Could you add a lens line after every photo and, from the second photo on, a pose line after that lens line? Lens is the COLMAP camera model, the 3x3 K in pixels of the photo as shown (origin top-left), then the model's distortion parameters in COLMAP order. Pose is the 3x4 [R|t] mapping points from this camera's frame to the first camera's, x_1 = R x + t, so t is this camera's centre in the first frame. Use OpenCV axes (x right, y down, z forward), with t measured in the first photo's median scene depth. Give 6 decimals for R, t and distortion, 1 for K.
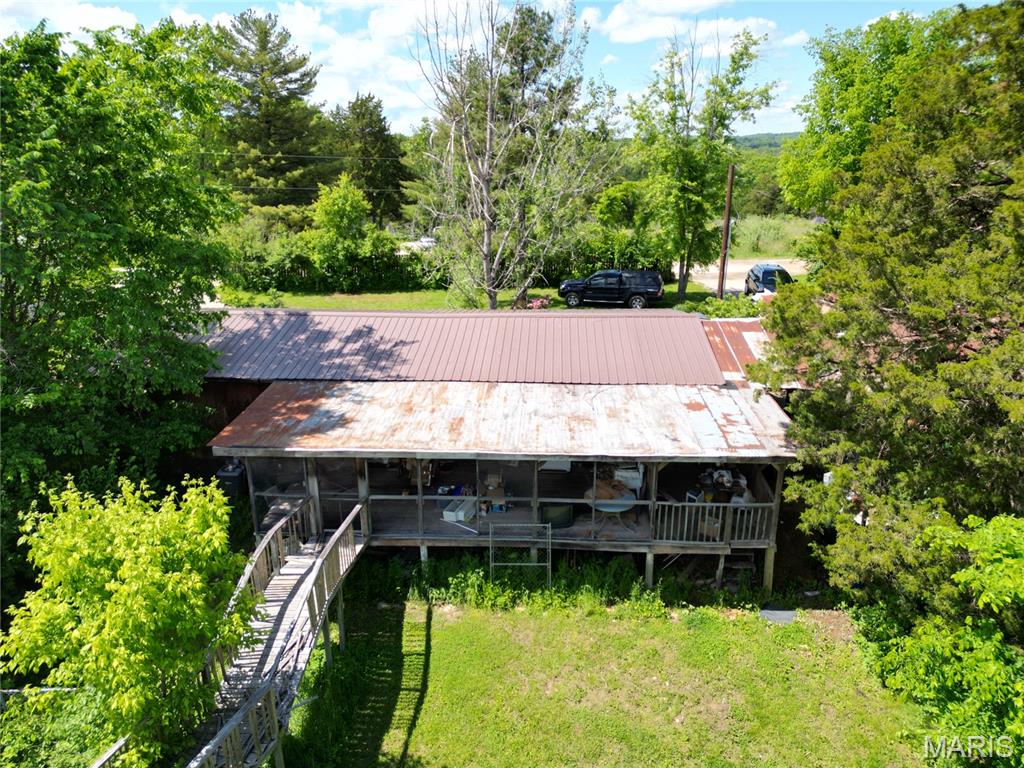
lens RADIAL K [[711.5, 0, 510.1], [0, 711.5, 386.6], [0, 0, 1]] dist [0.072269, -0.071408]
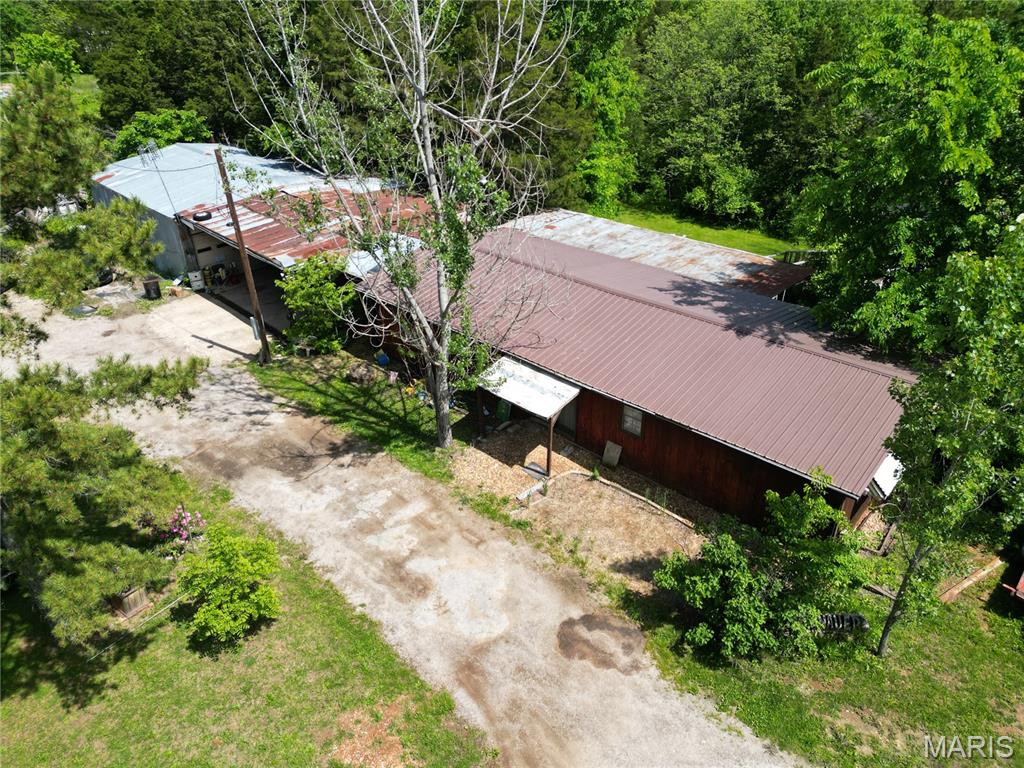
lens RADIAL K [[711.2, 0, 509.0], [0, 711.2, 381.6], [0, 0, 1]] dist [0.105865, -0.109628]
pose [[-0.783471, -0.278225, 0.555666, -0.838763], [0.234229, 0.696011, 0.678752, -1.029854], [-0.575595, 0.661936, -0.480136, 2.347070]]
